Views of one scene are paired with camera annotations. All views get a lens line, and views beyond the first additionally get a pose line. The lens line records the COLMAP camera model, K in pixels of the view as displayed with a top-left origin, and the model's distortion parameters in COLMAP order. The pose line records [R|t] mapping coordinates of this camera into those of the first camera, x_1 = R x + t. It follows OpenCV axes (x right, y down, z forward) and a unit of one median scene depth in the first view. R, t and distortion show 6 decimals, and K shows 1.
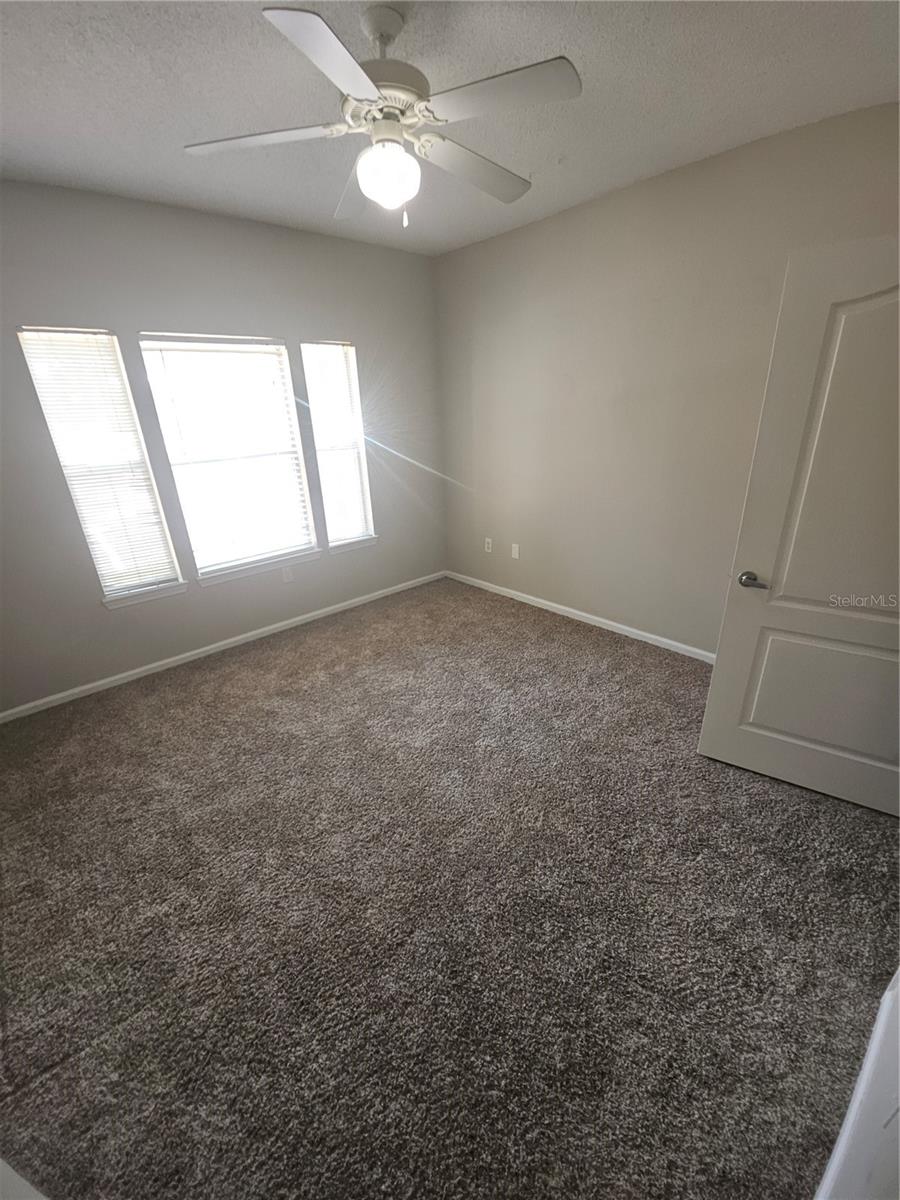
lens RADIAL K [[482.9, 0, 457.8], [0, 482.9, 605.2], [0, 0, 1]] dist [-0.017502, -0.000393]
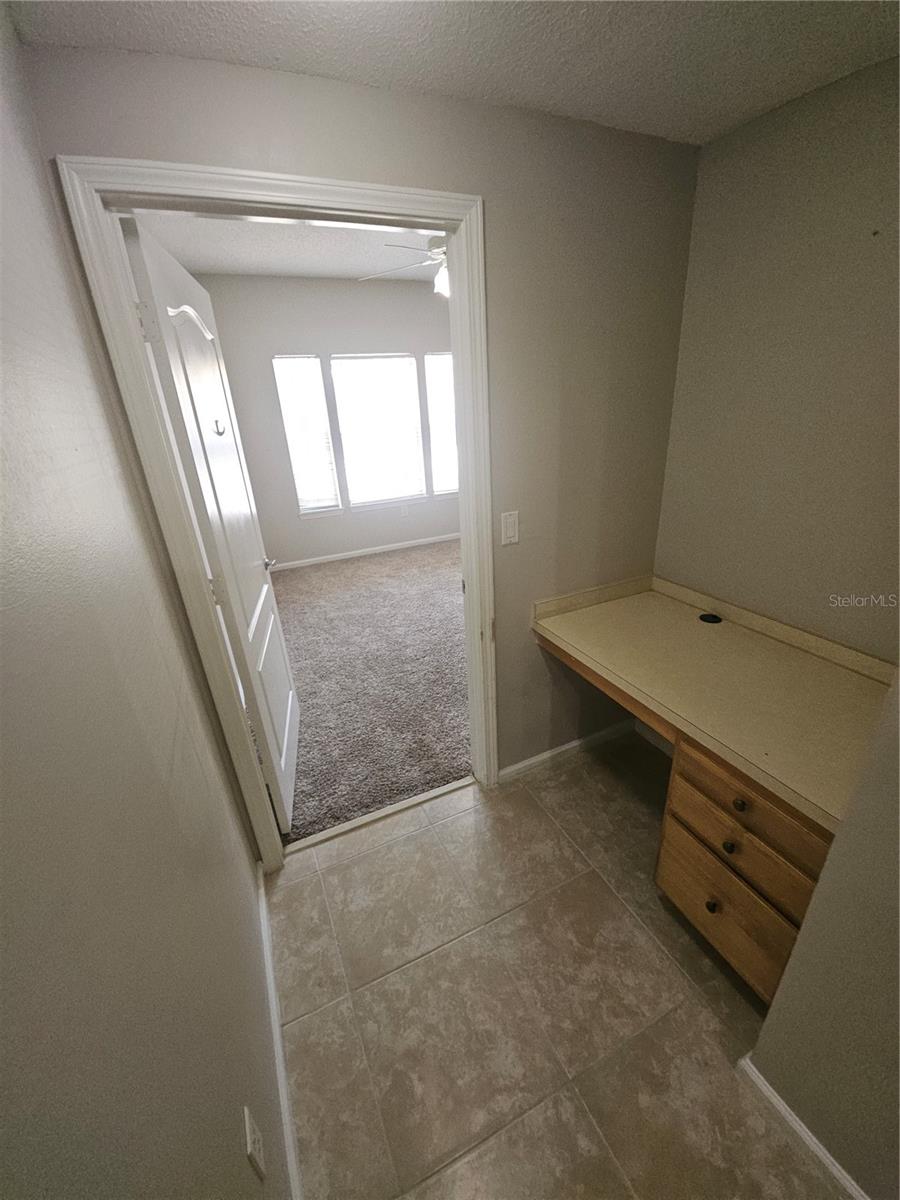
lens RADIAL K [[482.9, 0, 444.5], [0, 482.9, 604.4], [0, 0, 1]] dist [-0.017502, -0.000393]
pose [[0.948783, 0.103464, -0.298507, 0.303307], [-0.096408, 0.994604, 0.038307, 0.195637], [0.300860, -0.007567, 0.953638, -0.492950]]
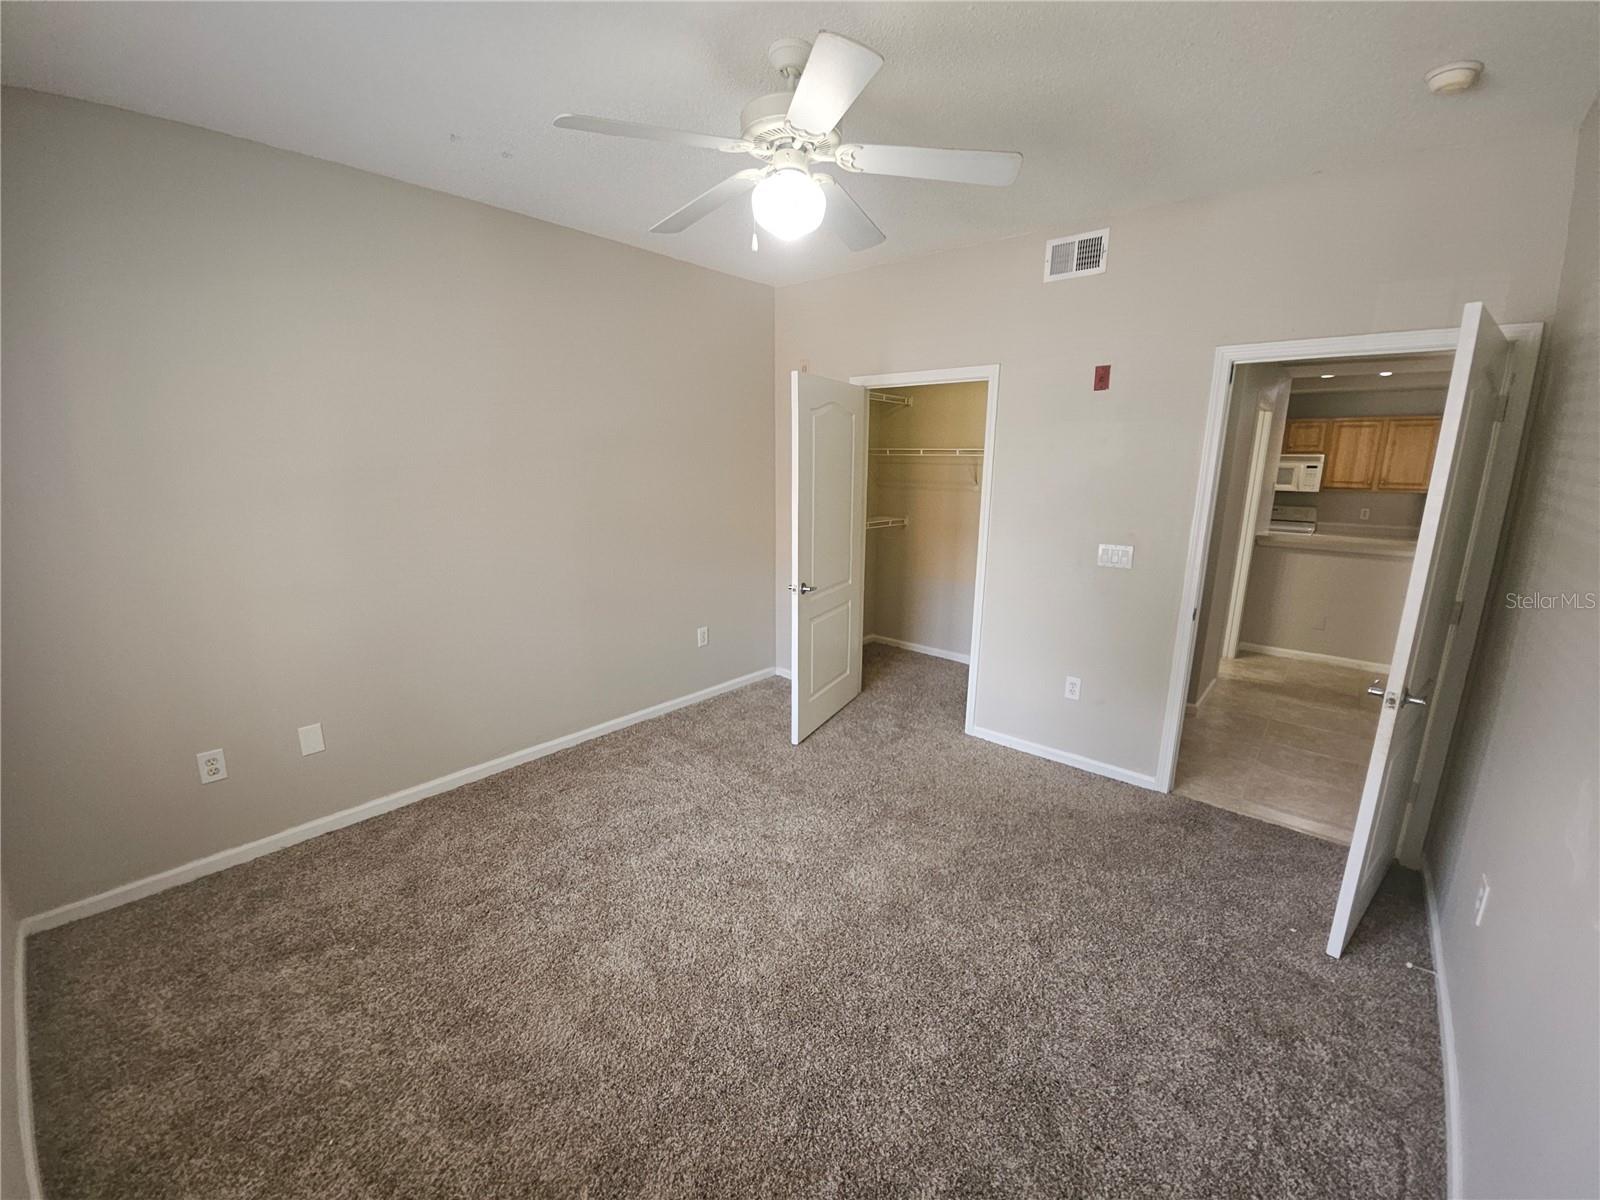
lens RADIAL K [[643.9, 0, 792.7], [0, 643.9, 600.0], [0, 0, 1]] dist [-0.017502, -0.000393]
pose [[-0.120467, -0.172454, 0.977623, -0.747105], [0.374199, 0.904264, 0.205624, -0.259174], [-0.919491, 0.390597, -0.044401, 0.718892]]
